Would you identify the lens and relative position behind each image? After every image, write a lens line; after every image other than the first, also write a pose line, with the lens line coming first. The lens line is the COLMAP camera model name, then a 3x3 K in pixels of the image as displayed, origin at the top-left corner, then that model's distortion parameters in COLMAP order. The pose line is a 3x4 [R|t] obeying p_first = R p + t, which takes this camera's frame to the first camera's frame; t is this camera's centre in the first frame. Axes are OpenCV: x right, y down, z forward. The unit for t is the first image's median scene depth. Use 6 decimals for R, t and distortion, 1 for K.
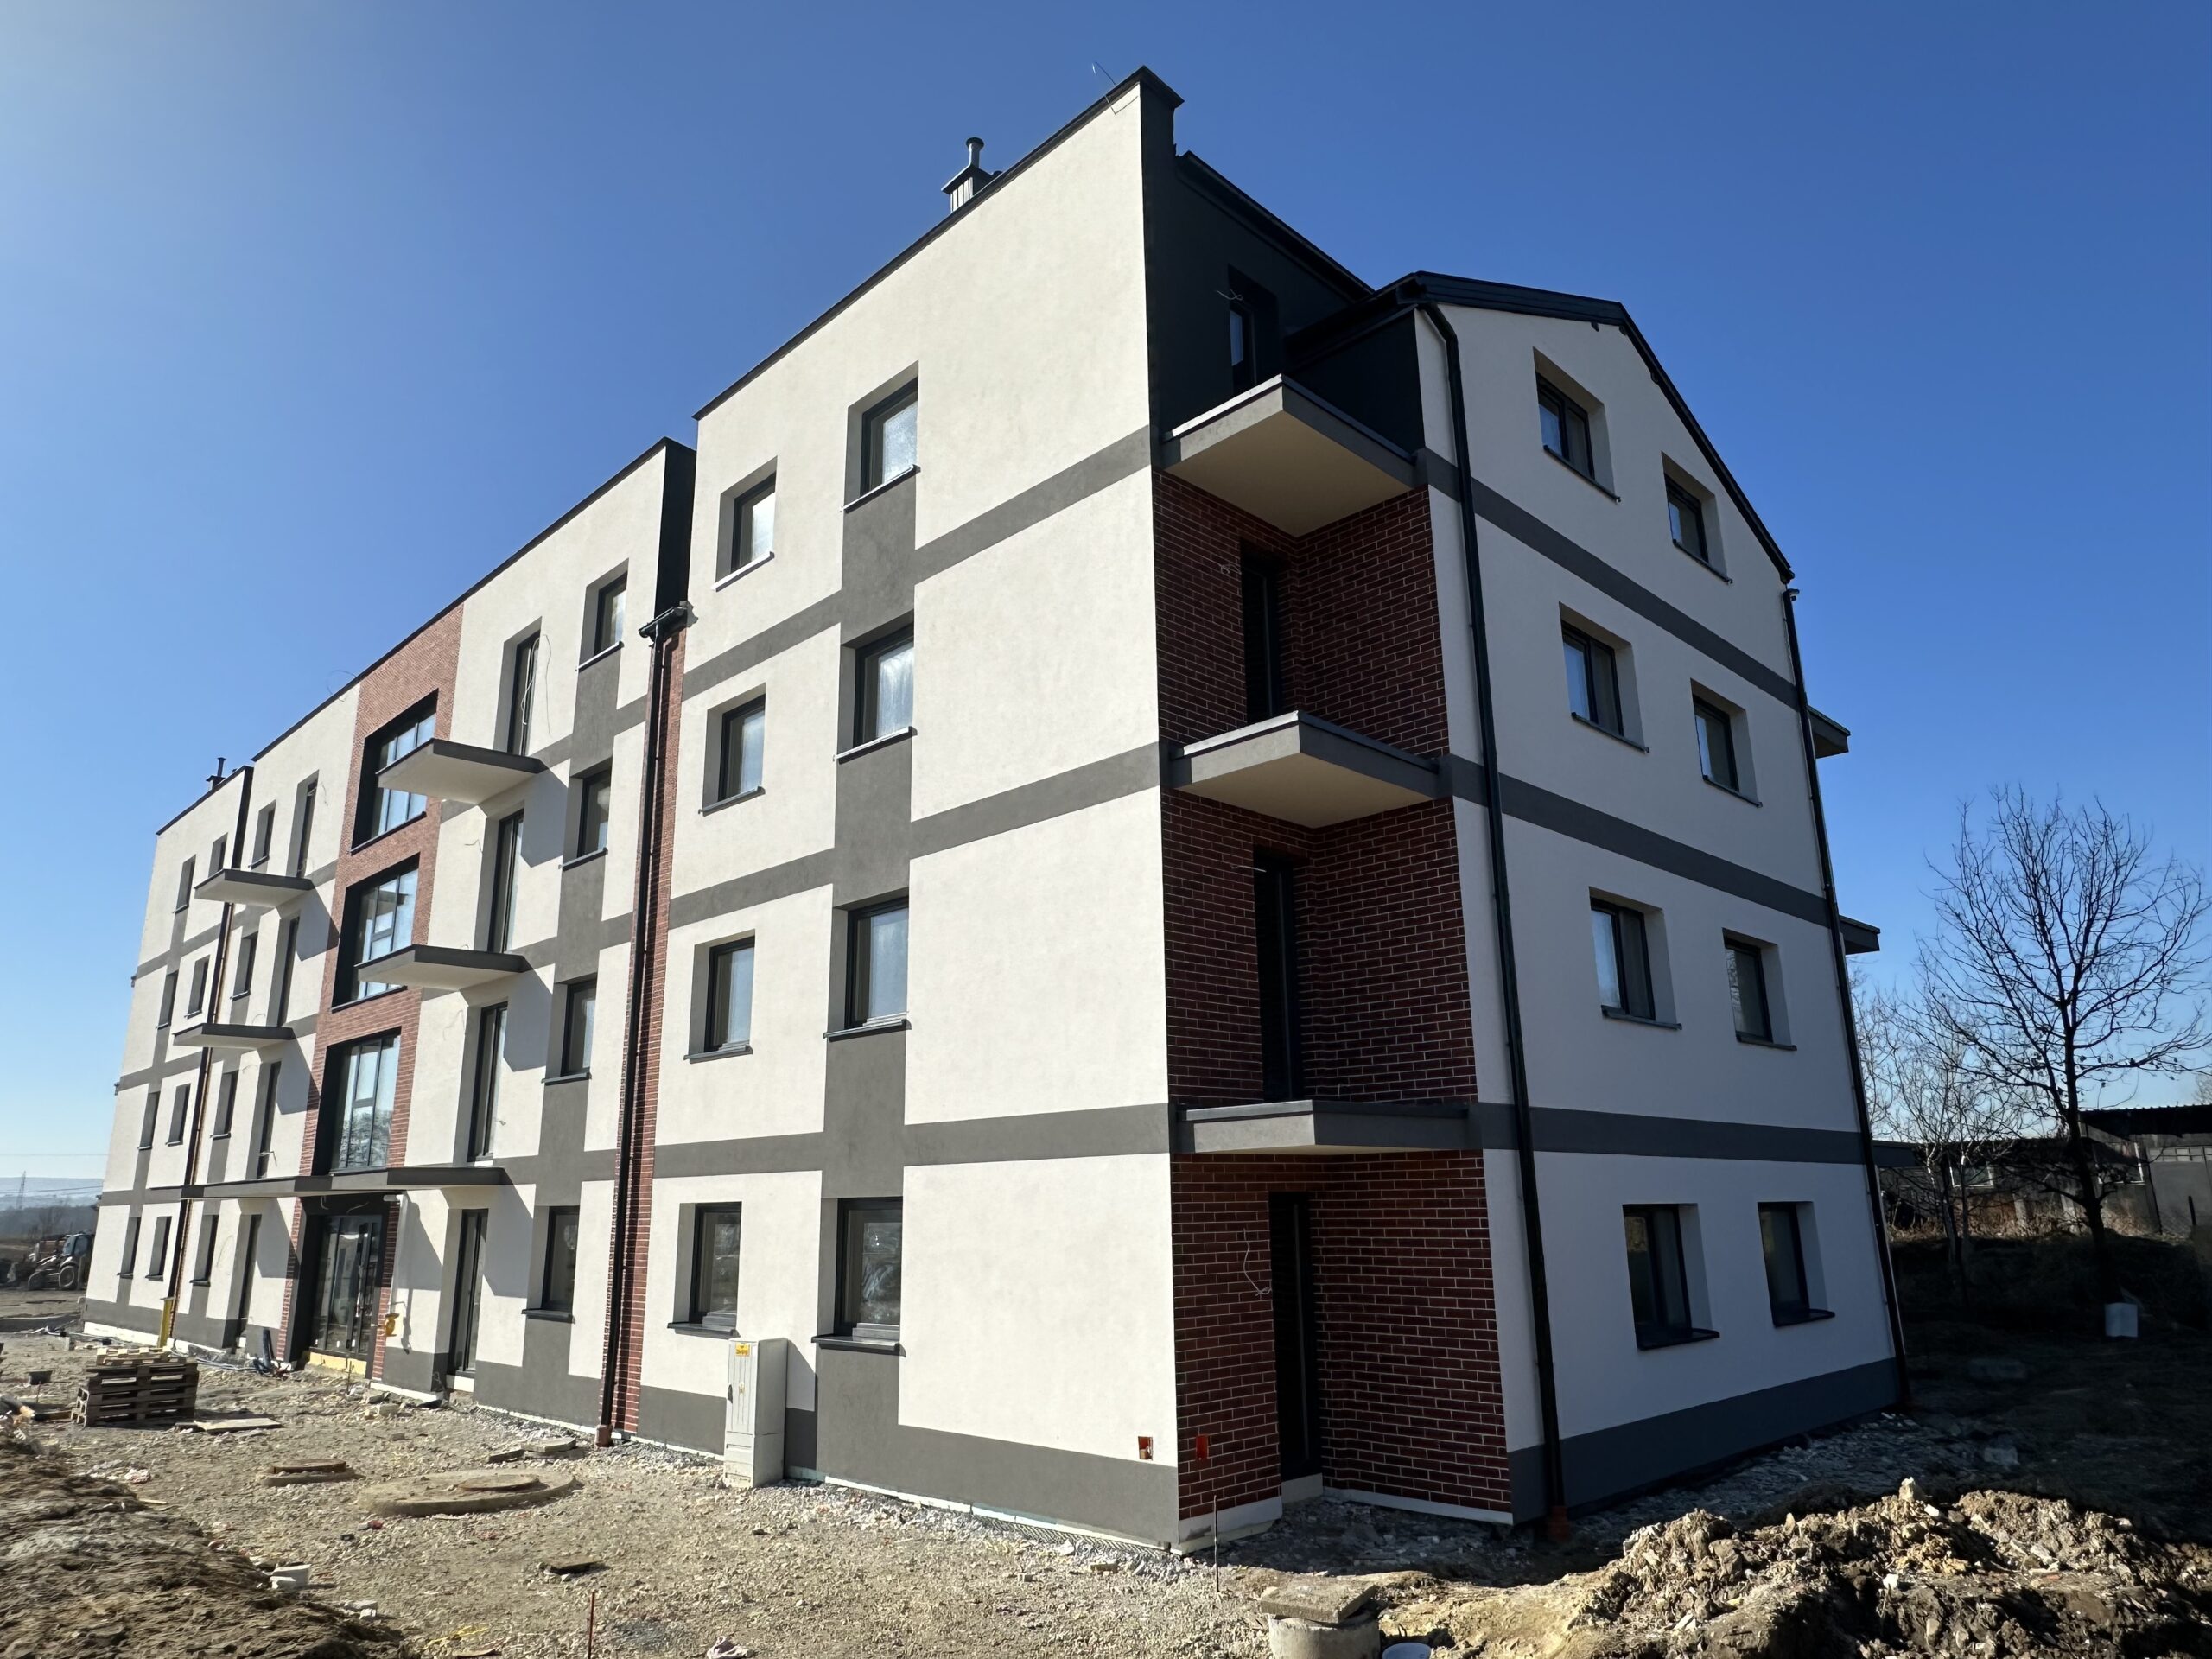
lens RADIAL K [[1399.8, 0, 1106.0], [0, 1399.8, 829.5], [0, 0, 1]] dist [-0.000593, -0.000054]
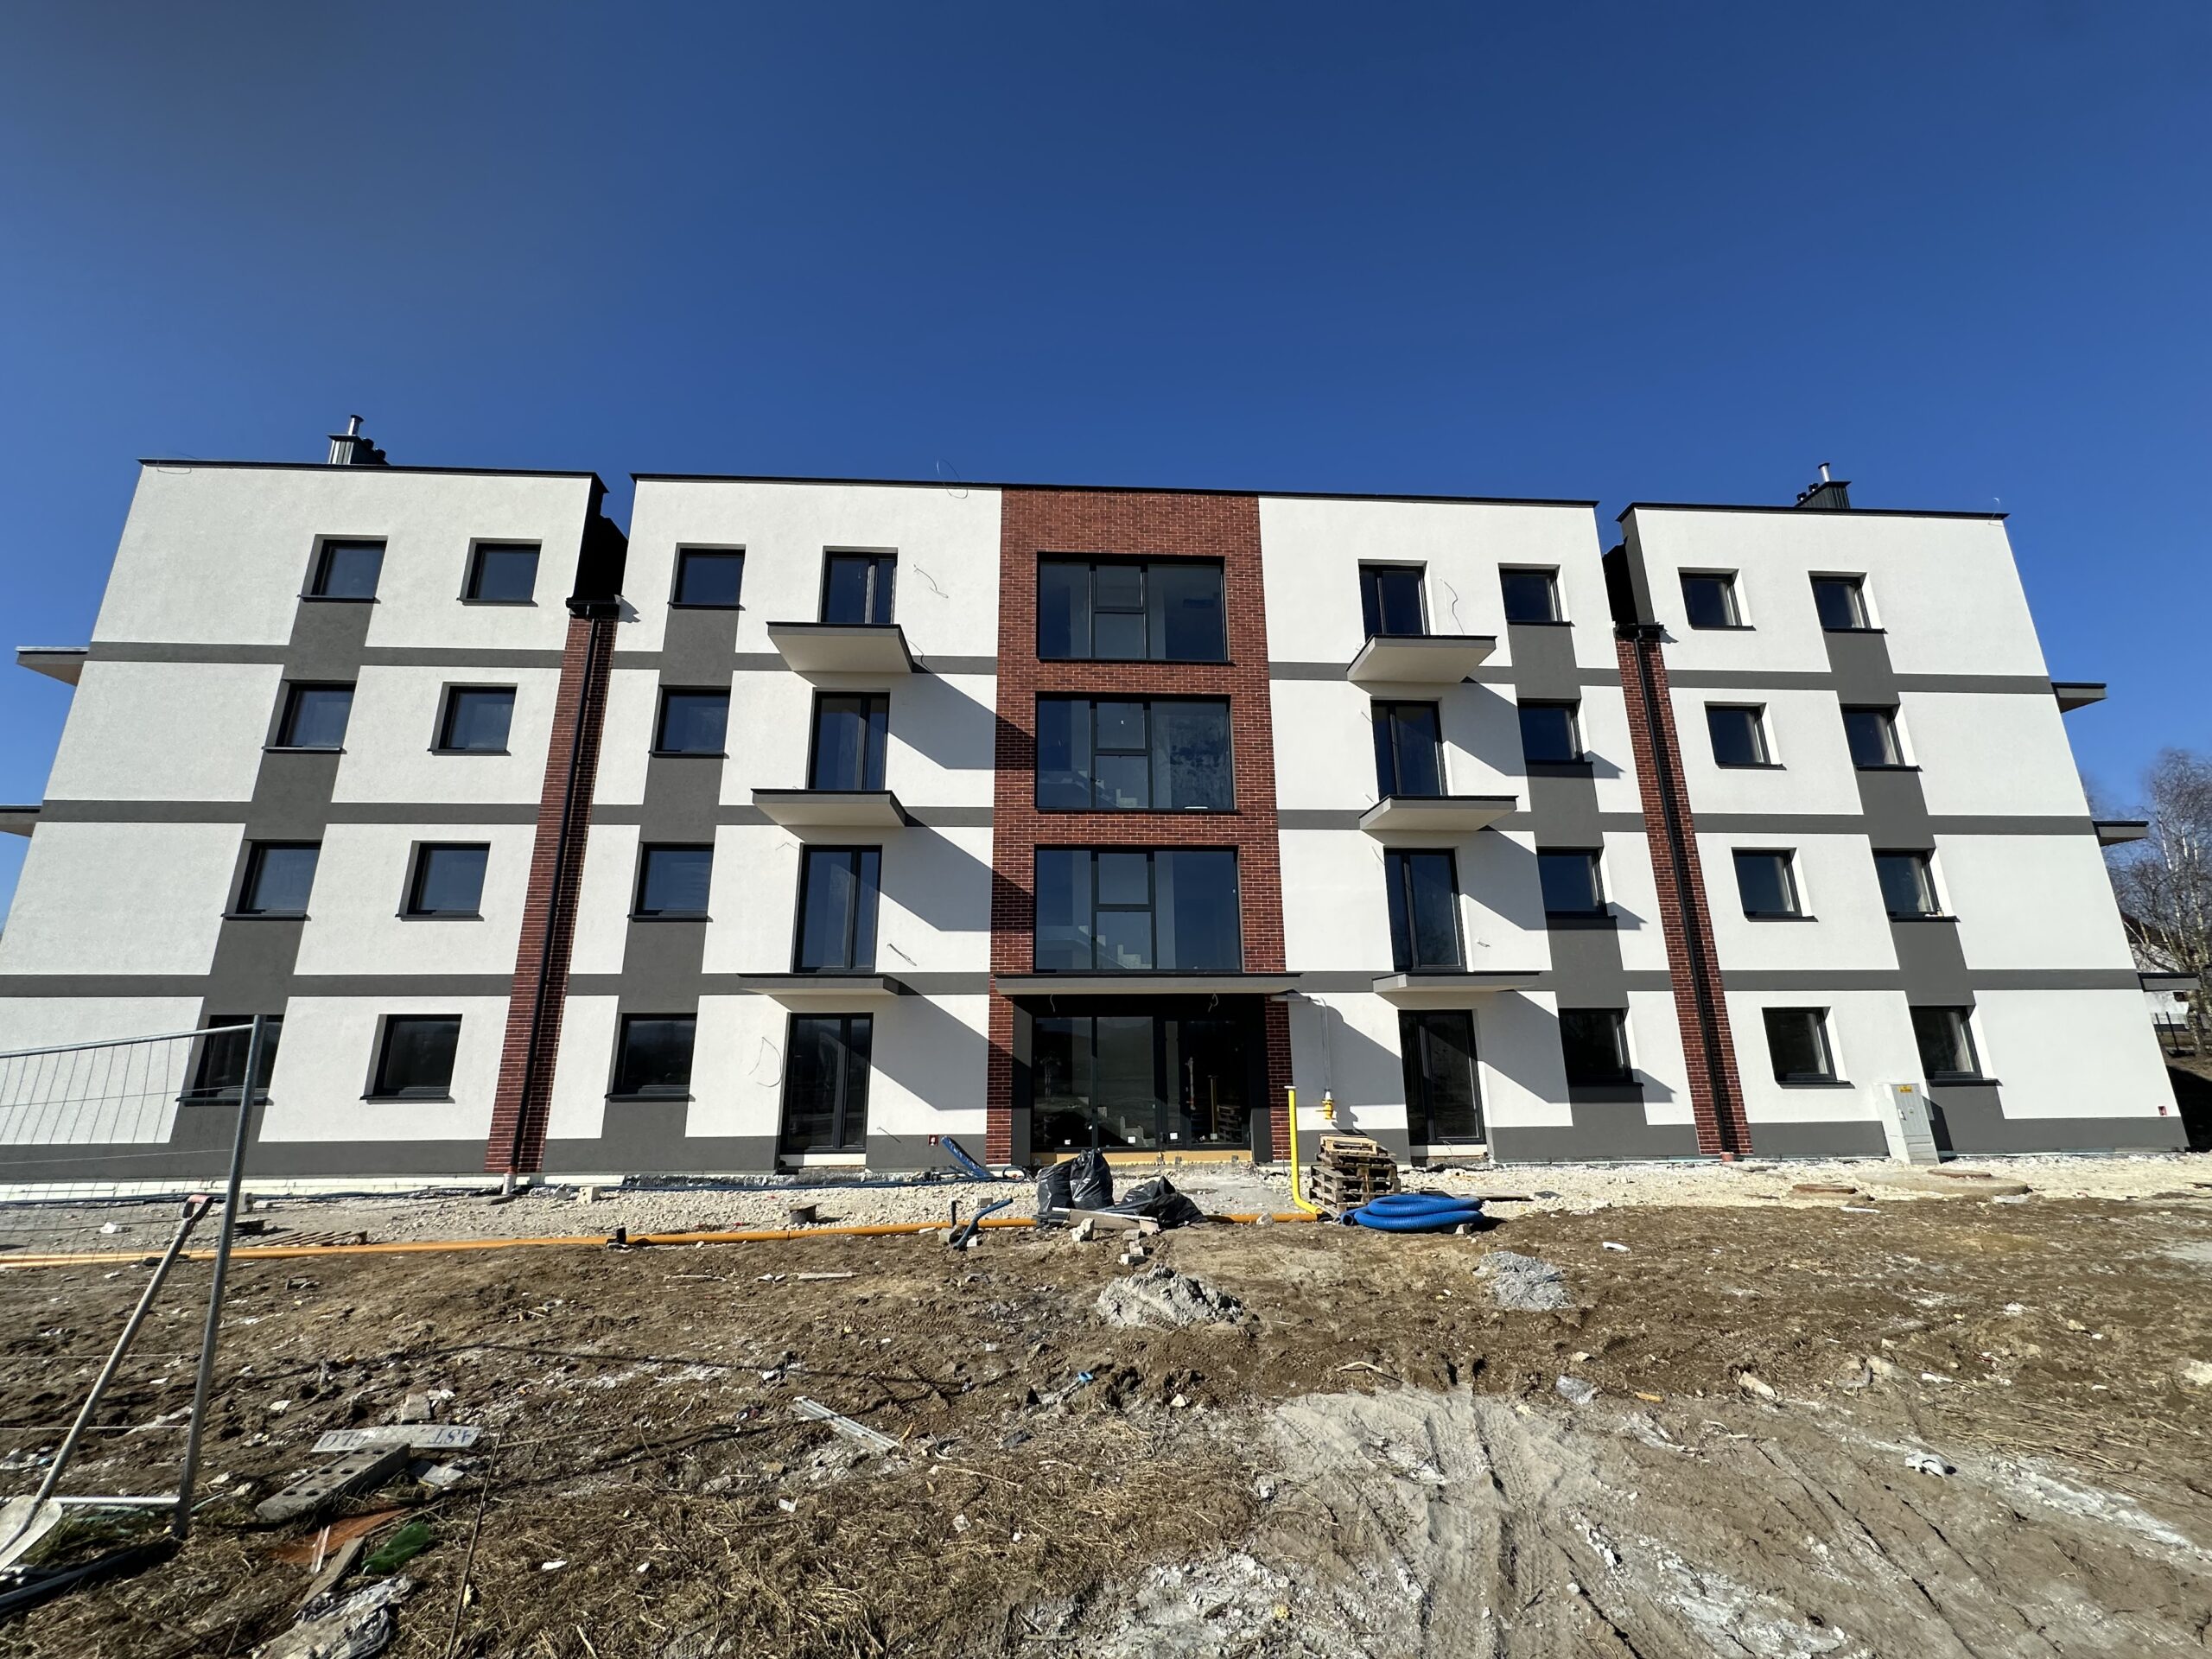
lens RADIAL K [[881.9, 0, 1106.0], [0, 881.9, 829.5], [0, 0, 1]] dist [-0.000697, 0.000284]
pose [[0.663417, 0.197493, 0.721716, -1.586172], [-0.194397, 0.976911, -0.088632, 0.307043], [-0.722556, -0.081500, 0.686491, 0.880334]]
